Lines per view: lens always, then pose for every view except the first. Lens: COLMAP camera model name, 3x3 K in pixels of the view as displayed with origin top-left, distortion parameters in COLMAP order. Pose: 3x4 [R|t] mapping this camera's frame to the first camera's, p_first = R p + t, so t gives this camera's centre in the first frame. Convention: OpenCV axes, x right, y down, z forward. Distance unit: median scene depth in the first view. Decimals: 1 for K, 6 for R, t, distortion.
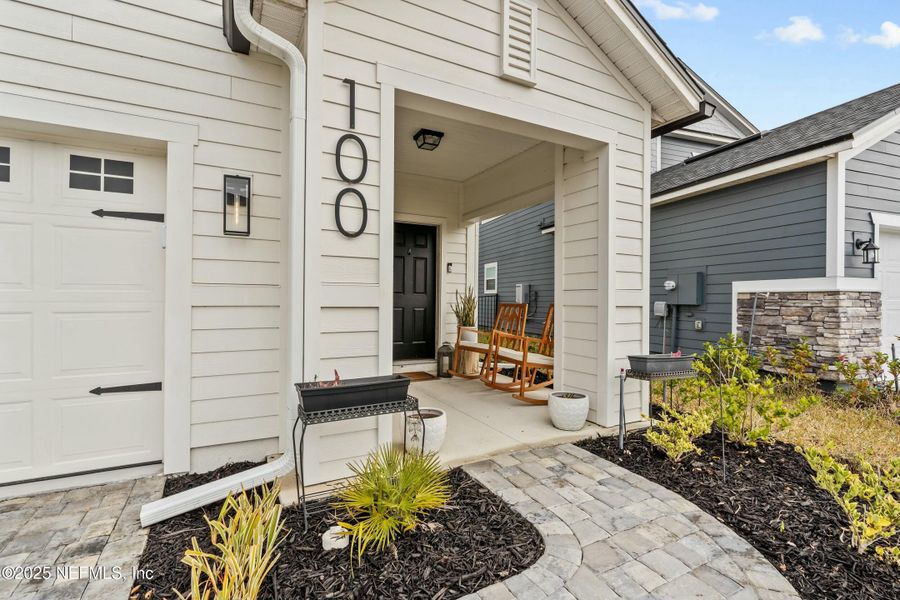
lens RADIAL K [[411.4, 0, 450.2], [0, 411.4, 297.2], [0, 0, 1]] dist [-0.011140, 0.002376]
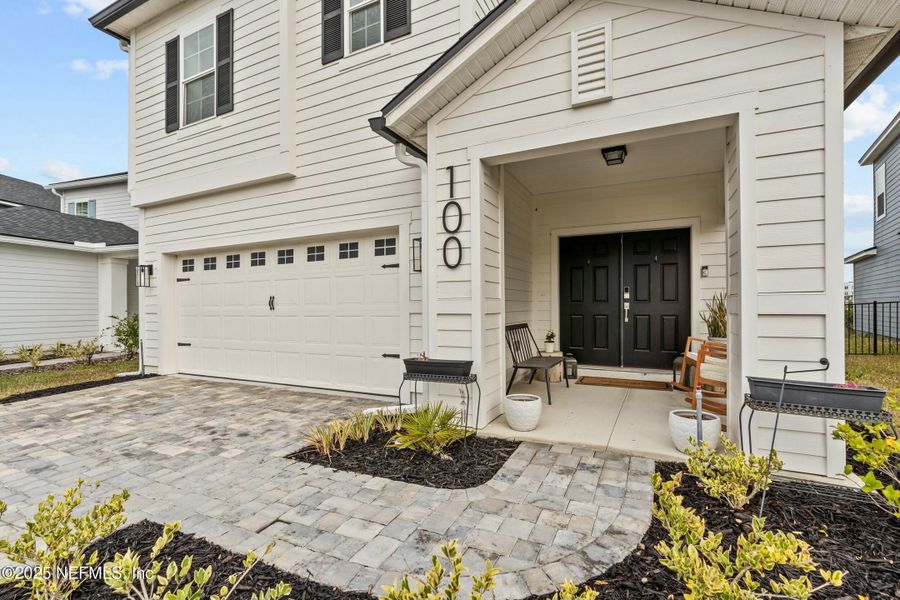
lens RADIAL K [[411.4, 0, 446.7], [0, 411.4, 303.8], [0, 0, 1]] dist [-0.011140, 0.002376]
pose [[0.575732, -0.017896, -0.817443, 0.829492], [0.012974, 0.999835, -0.012752, 0.004712], [0.817536, -0.003264, 0.575869, 0.080640]]
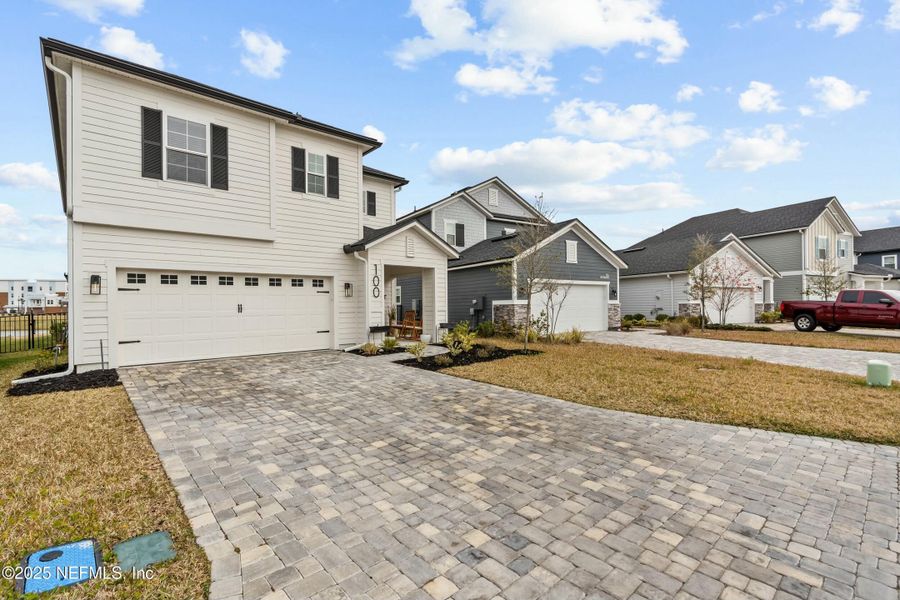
lens RADIAL K [[411.4, 0, 450.3], [0, 411.4, 306.8], [0, 0, 1]] dist [-0.011140, 0.002376]
pose [[0.969754, -0.017208, 0.243479, -0.479719], [0.015695, 0.999844, 0.008151, -0.050253], [-0.243581, -0.004083, 0.969872, -3.210071]]
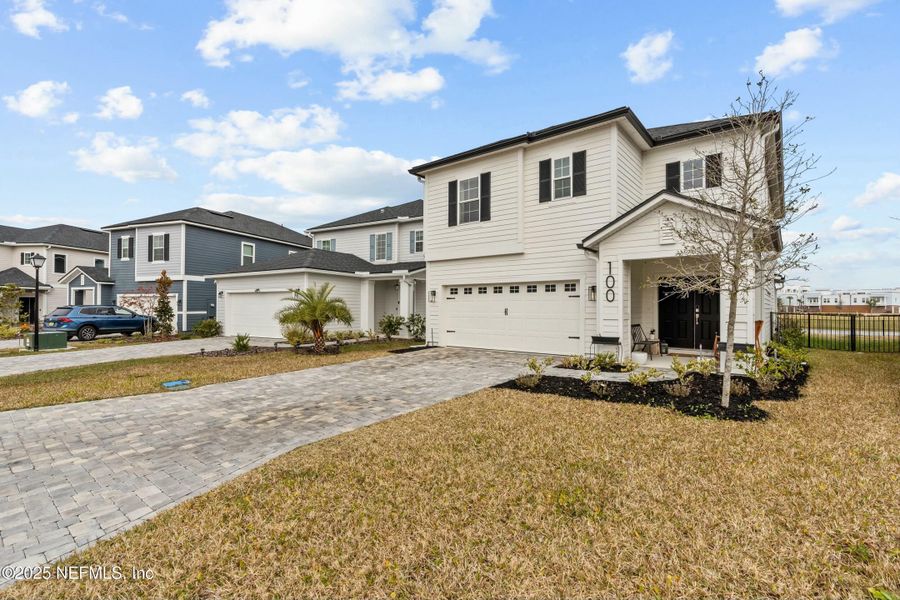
lens RADIAL K [[411.4, 0, 450.0], [0, 411.4, 301.0], [0, 0, 1]] dist [-0.011140, 0.002376]
pose [[0.381855, -0.019545, -0.924015, 2.336864], [0.001395, 0.999787, -0.020571, -0.061513], [0.924221, 0.006566, 0.381801, -1.602372]]
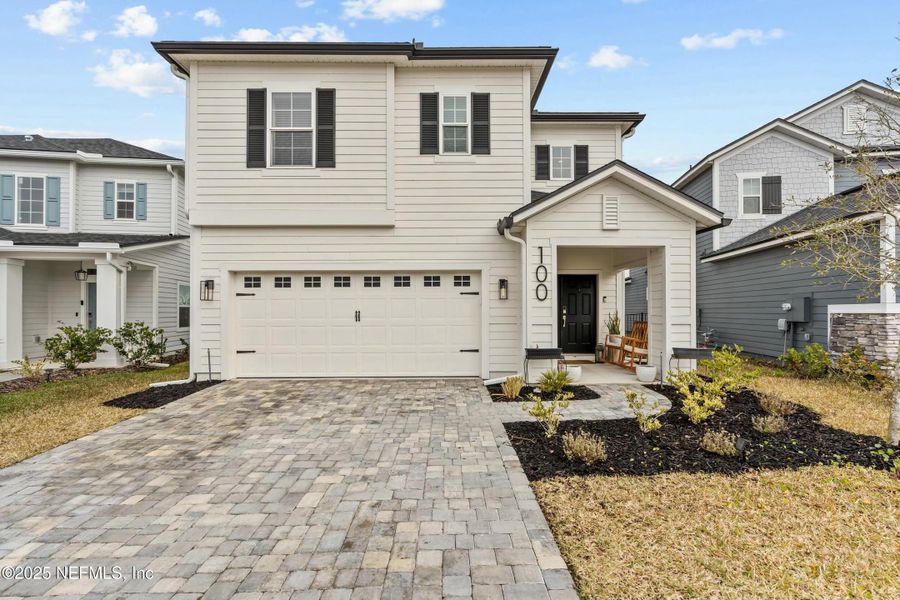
lens RADIAL K [[411.4, 0, 452.9], [0, 411.4, 305.5], [0, 0, 1]] dist [-0.011140, 0.002376]
pose [[0.888102, -0.015087, -0.459399, 0.449115], [0.010289, 0.999863, -0.012946, -0.065492], [0.459532, 0.006771, 0.888136, -1.567844]]
